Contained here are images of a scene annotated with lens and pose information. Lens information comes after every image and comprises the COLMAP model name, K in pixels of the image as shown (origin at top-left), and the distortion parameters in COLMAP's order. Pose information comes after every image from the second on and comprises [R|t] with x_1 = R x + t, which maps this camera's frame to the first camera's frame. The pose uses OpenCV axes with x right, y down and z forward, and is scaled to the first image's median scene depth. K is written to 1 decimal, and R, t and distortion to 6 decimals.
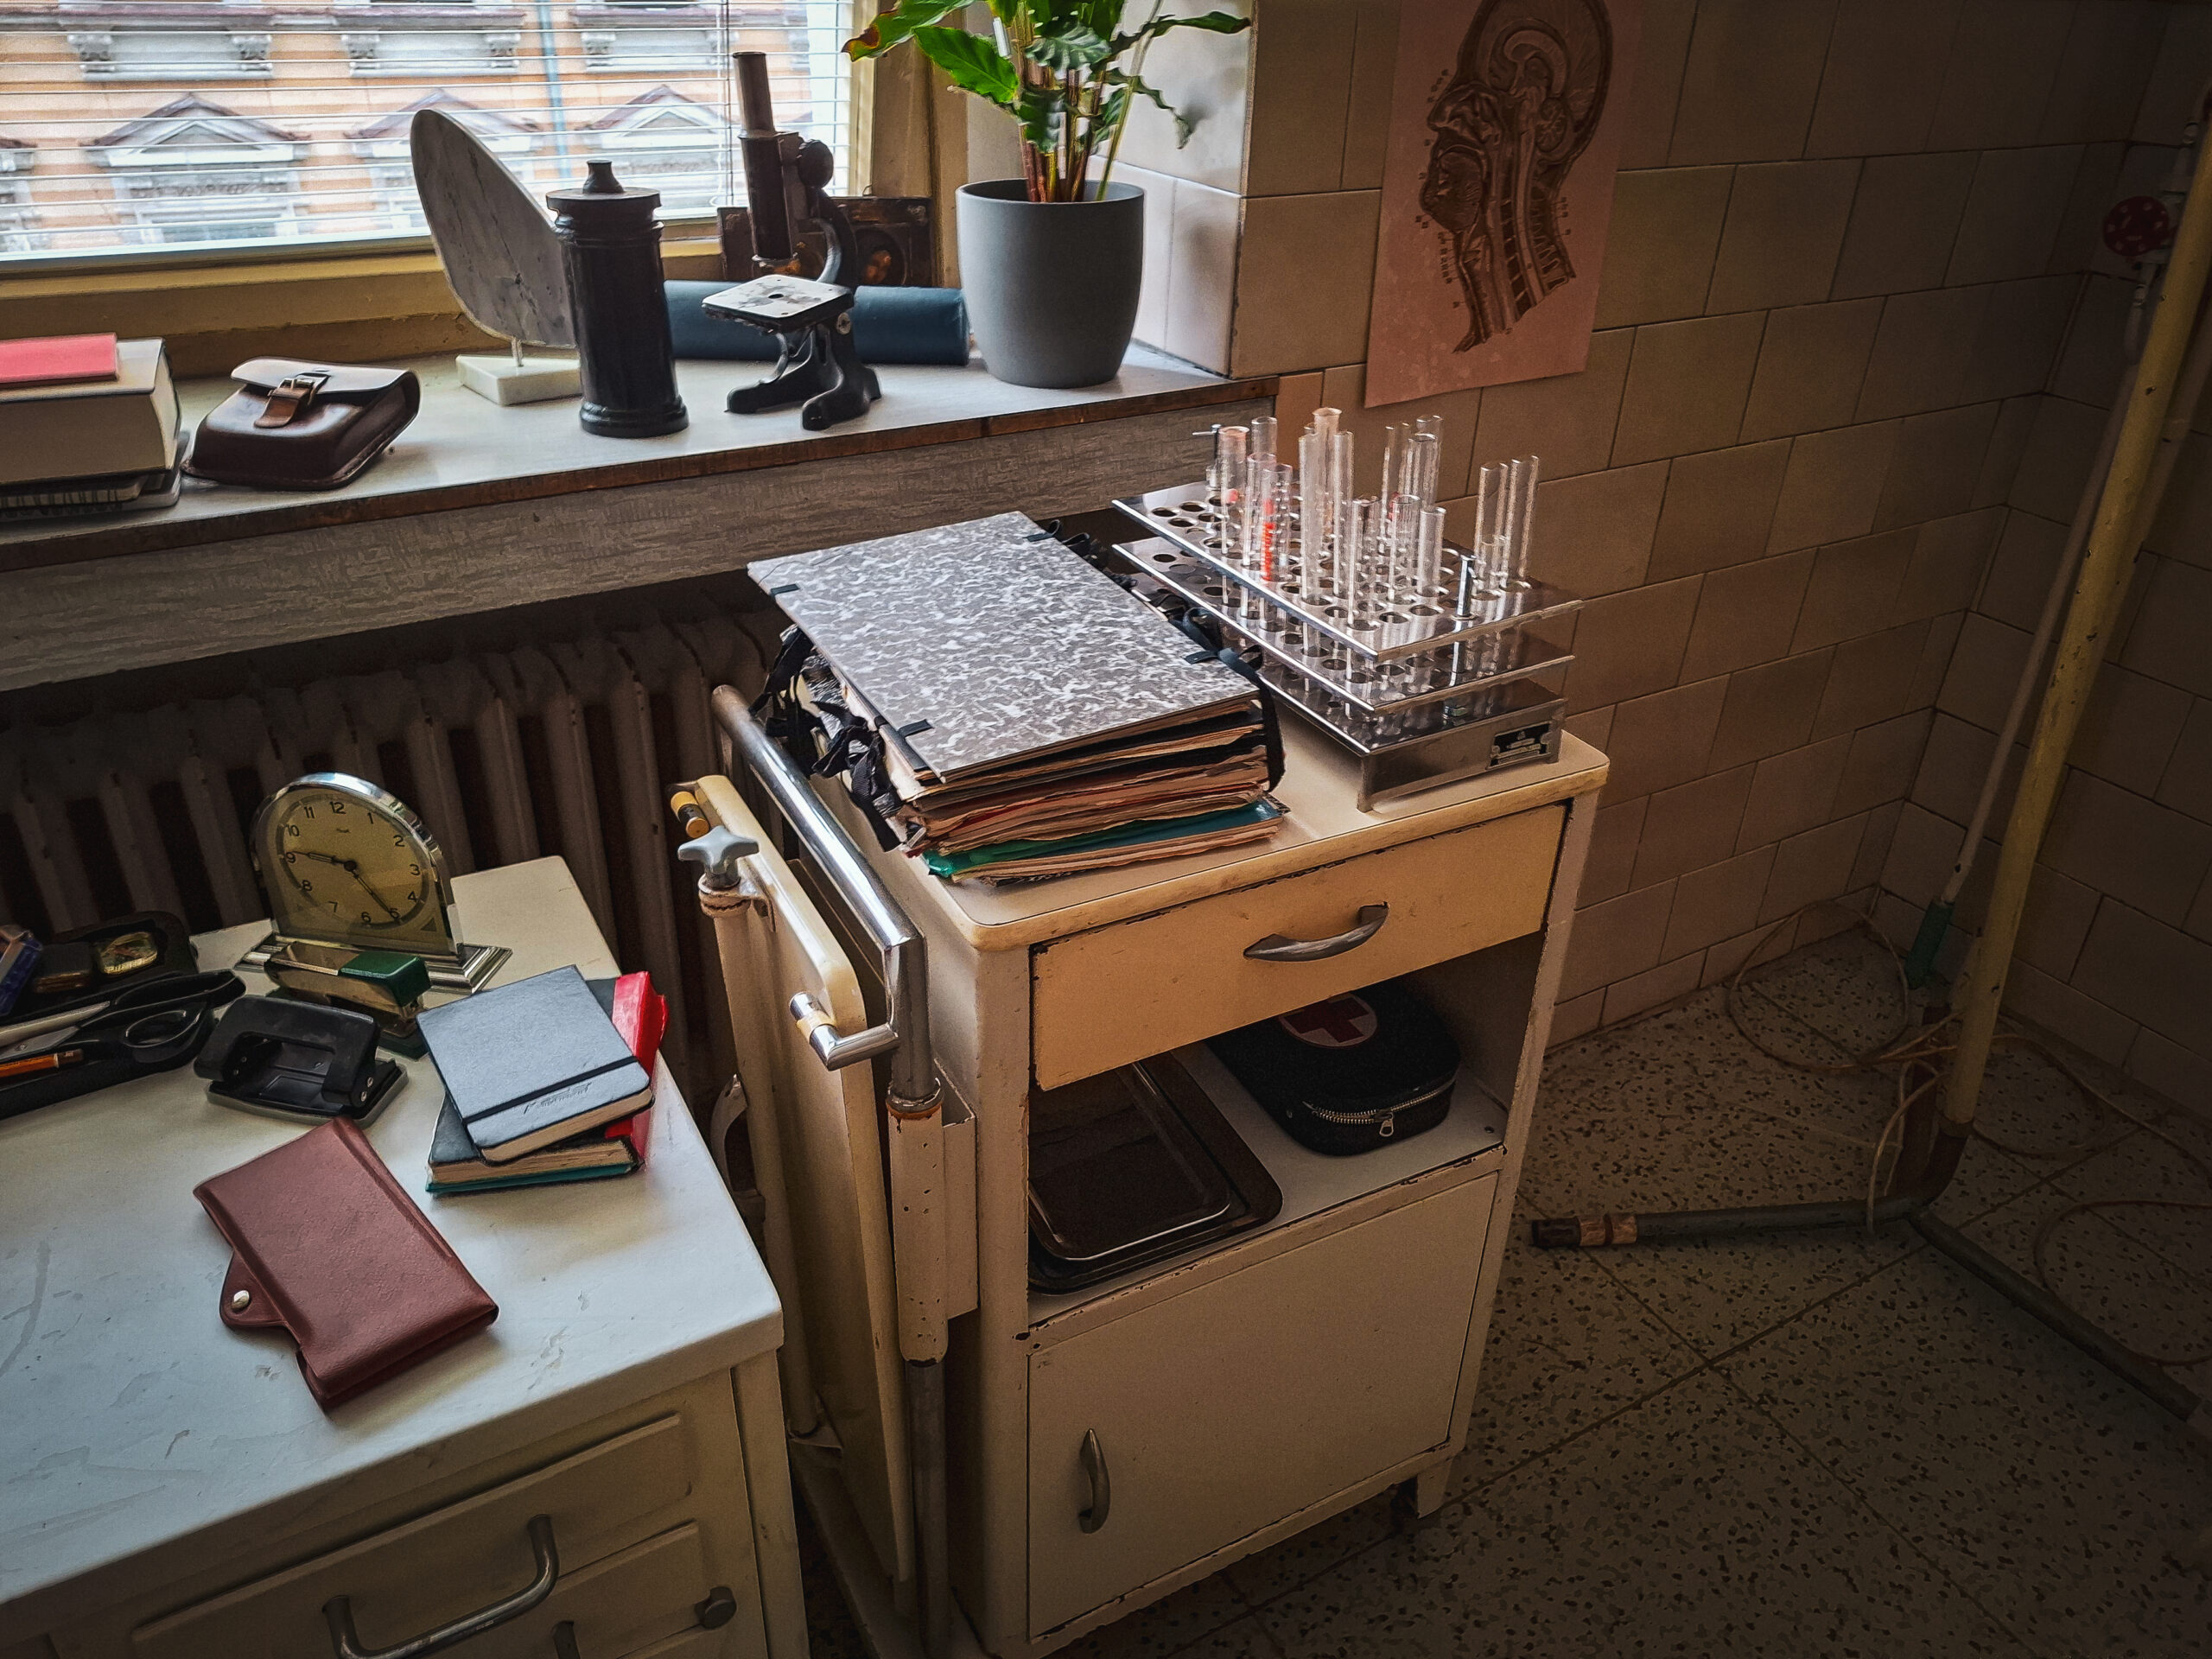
lens RADIAL K [[1551.1, 0, 1113.8], [0, 1551.1, 821.4], [0, 0, 1]] dist [0.121393, -0.161159]
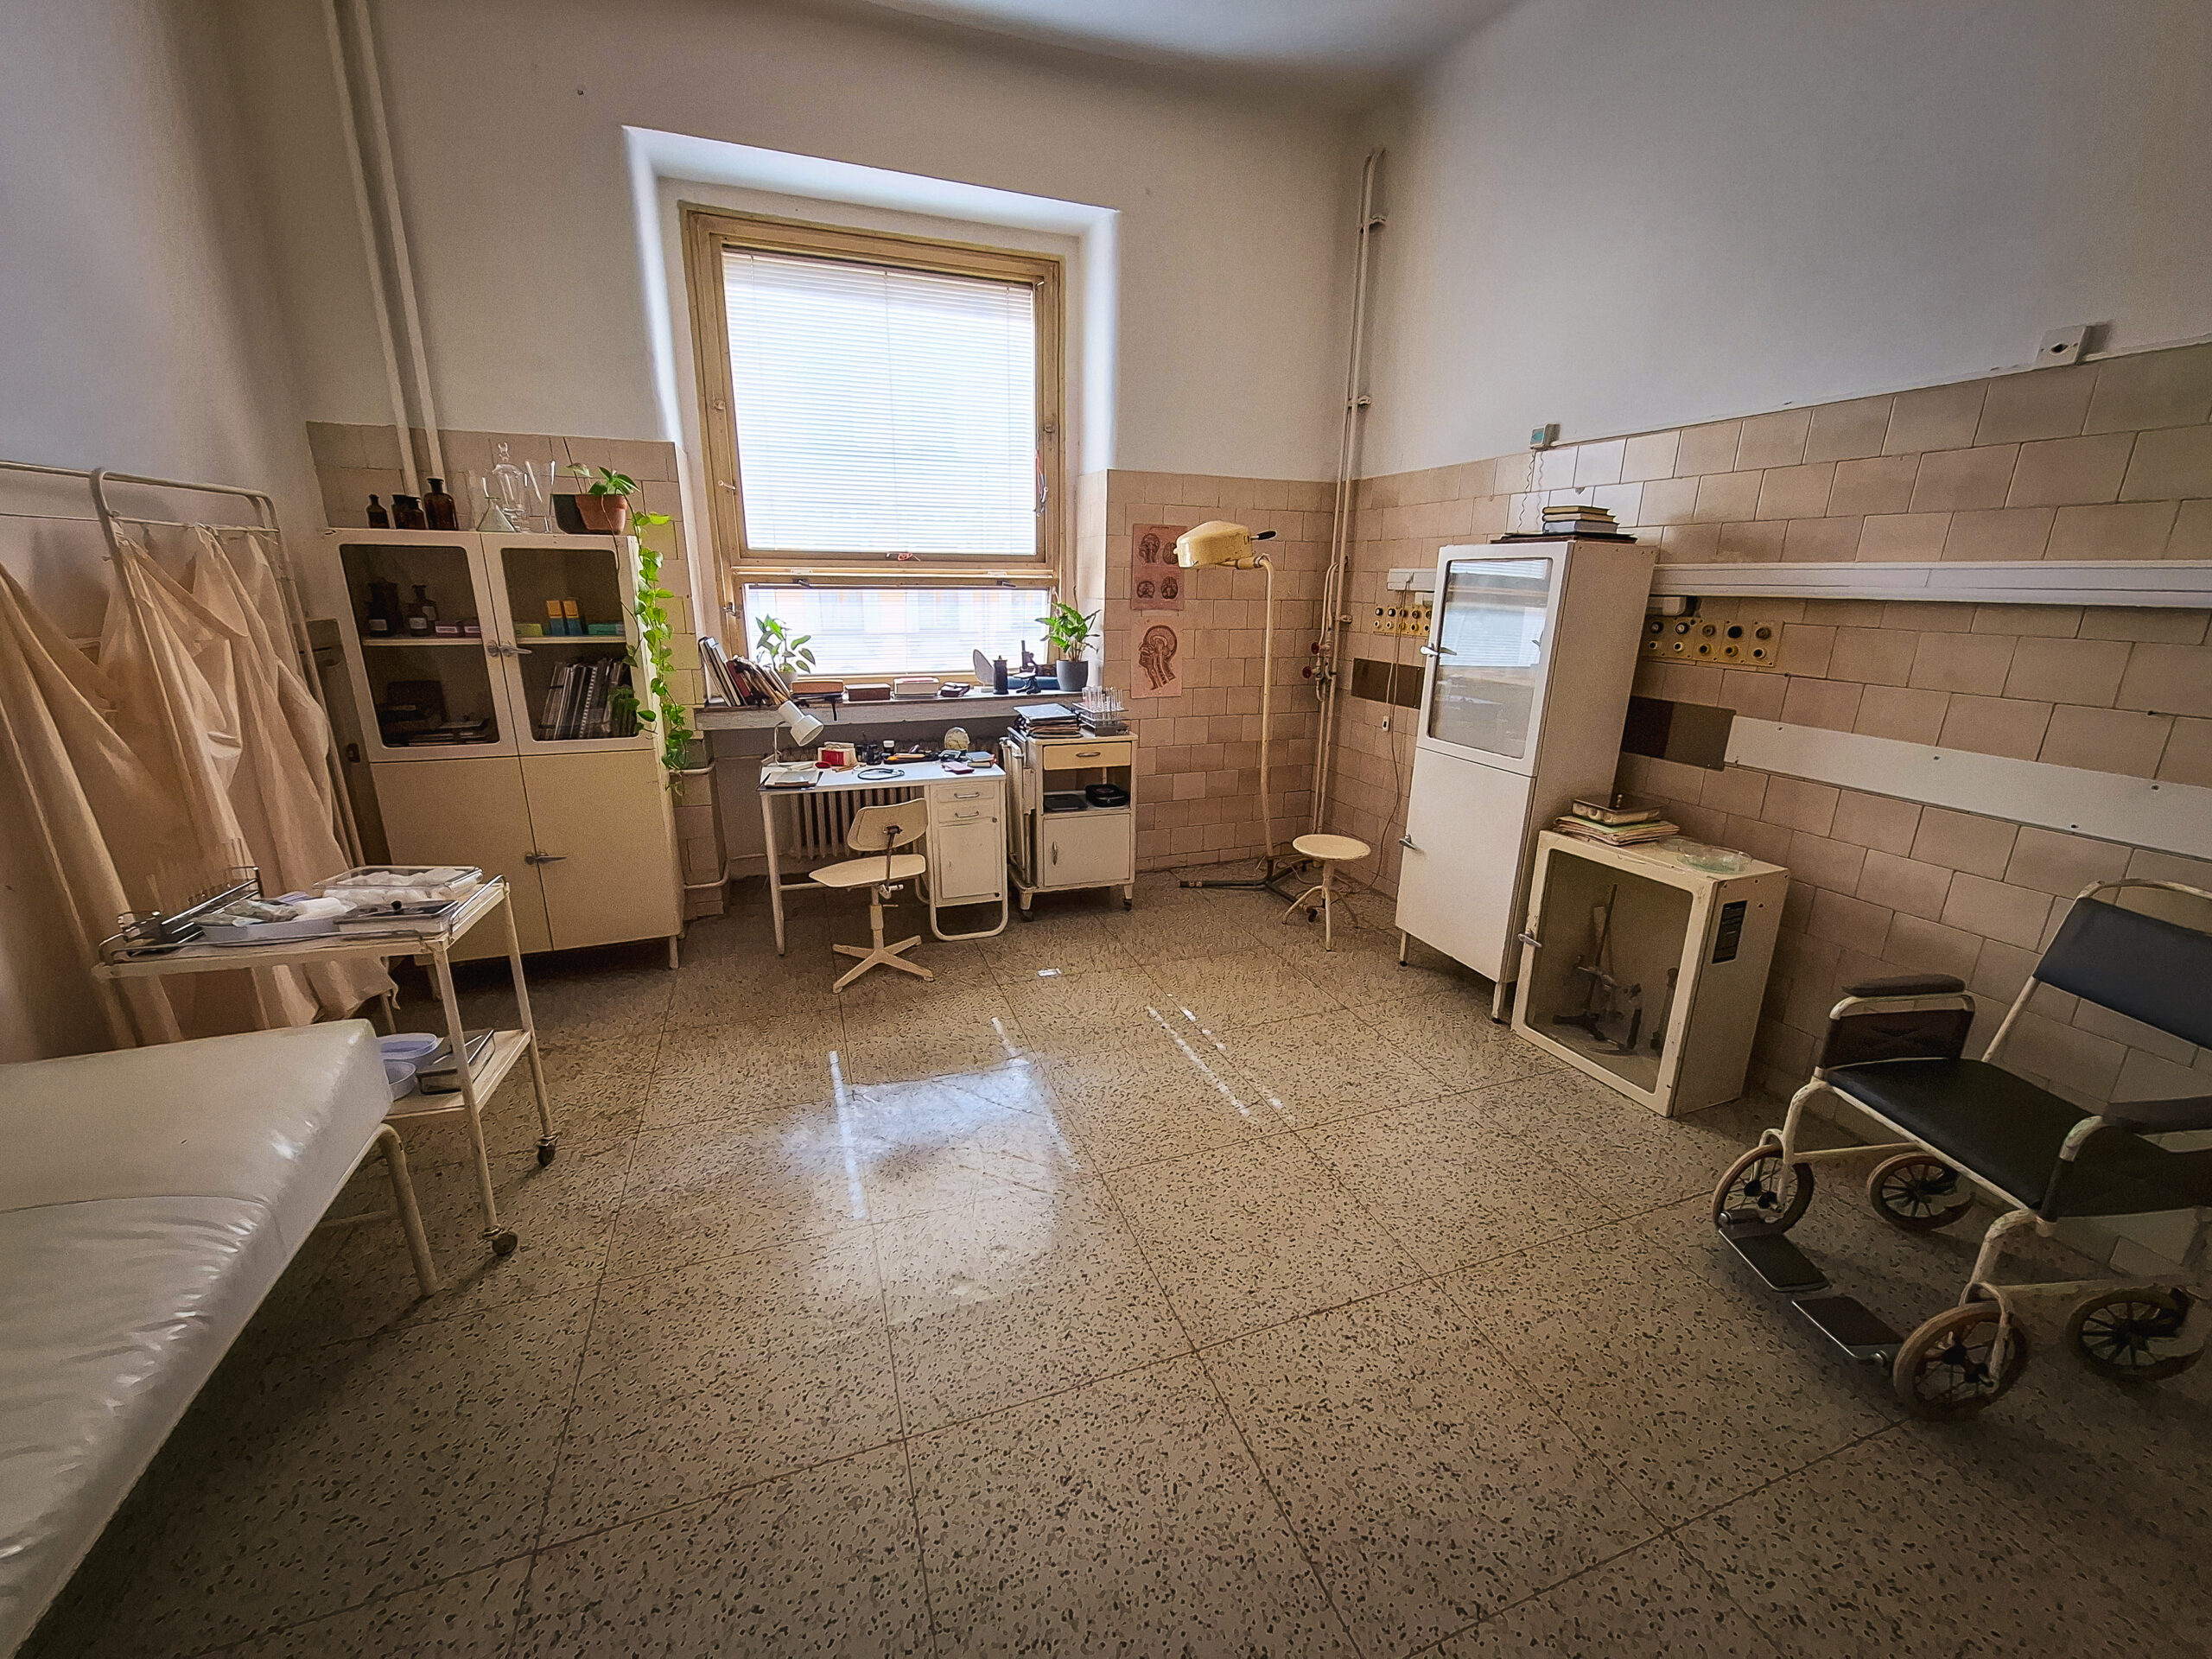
lens RADIAL K [[866.7, 0, 1106.0], [0, 866.7, 829.5], [0, 0, 1]] dist [-0.007373, -0.000020]
pose [[0.984277, 0.029330, -0.174181, 0.730564], [-0.071052, 0.968561, -0.238416, 1.073320], [0.161712, 0.247043, 0.955416, -2.115913]]
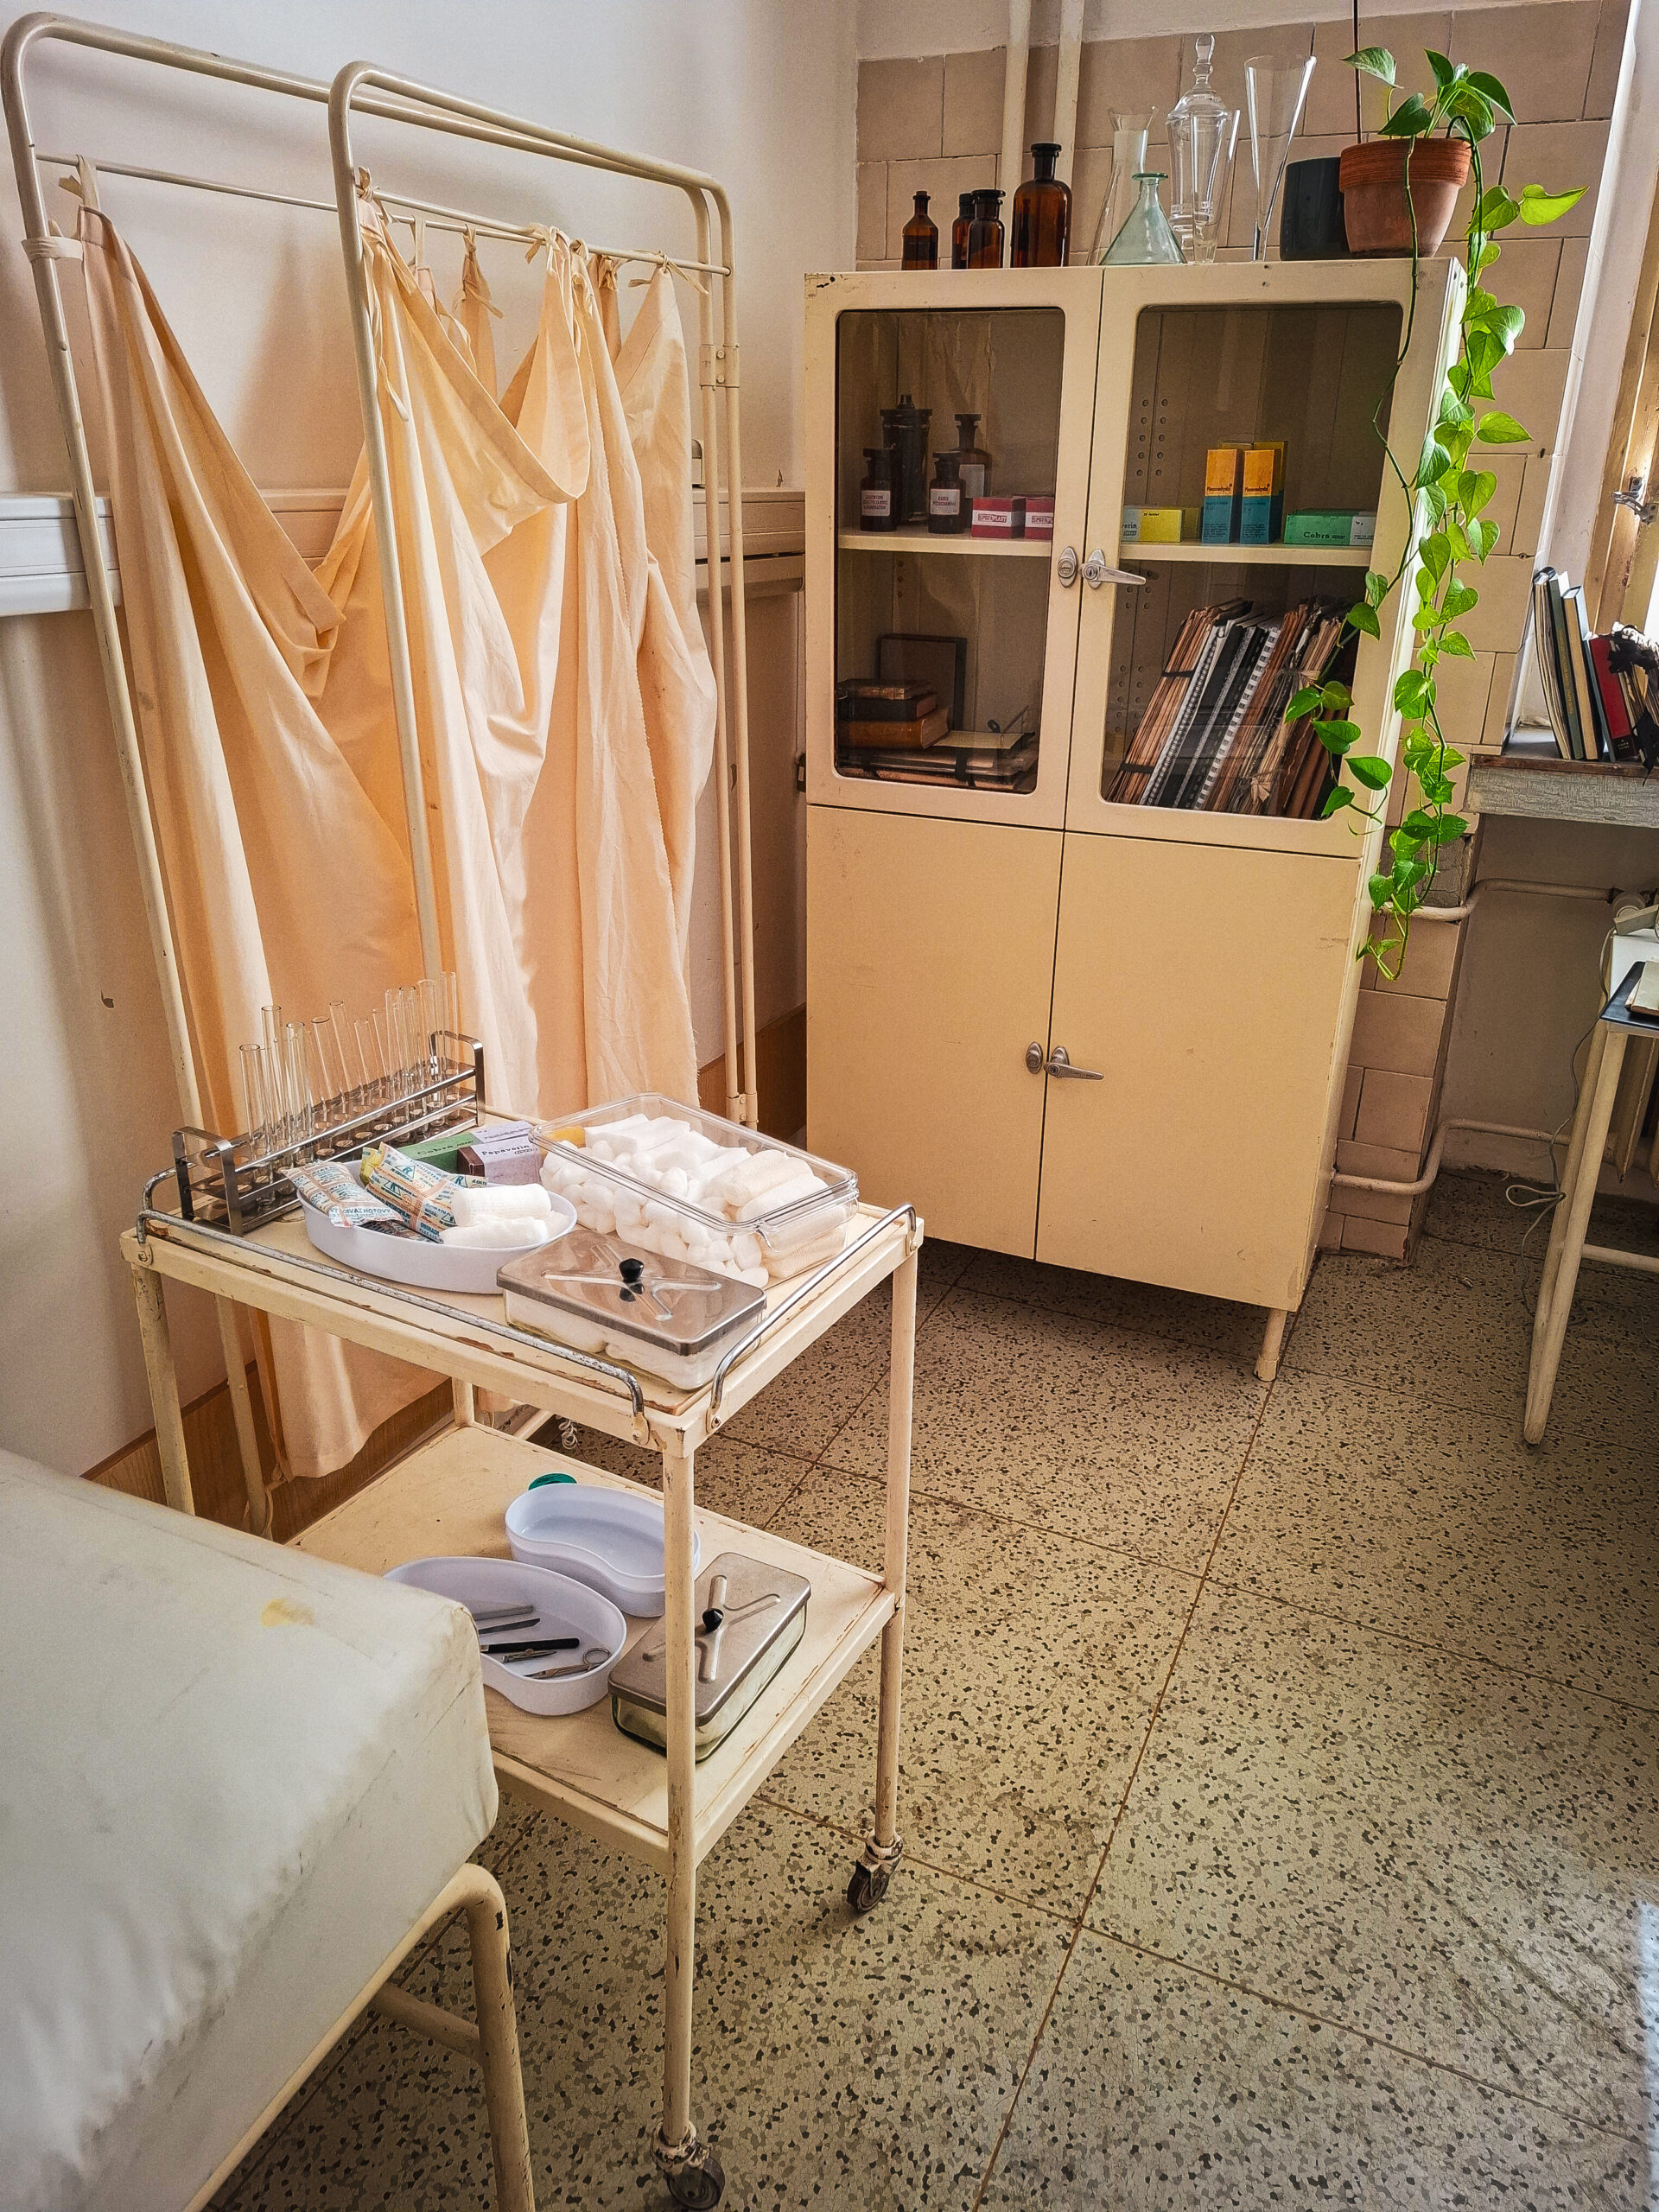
lens RADIAL K [[1537.7, 0, 856.0], [0, 1537.7, 1097.9], [0, 0, 1]] dist [0.051104, -0.051978]
pose [[0.584218, 0.283416, -0.760503, 0.018239], [-0.402150, 0.915012, 0.032065, 0.741332], [0.704957, 0.287104, 0.648543, -1.387695]]
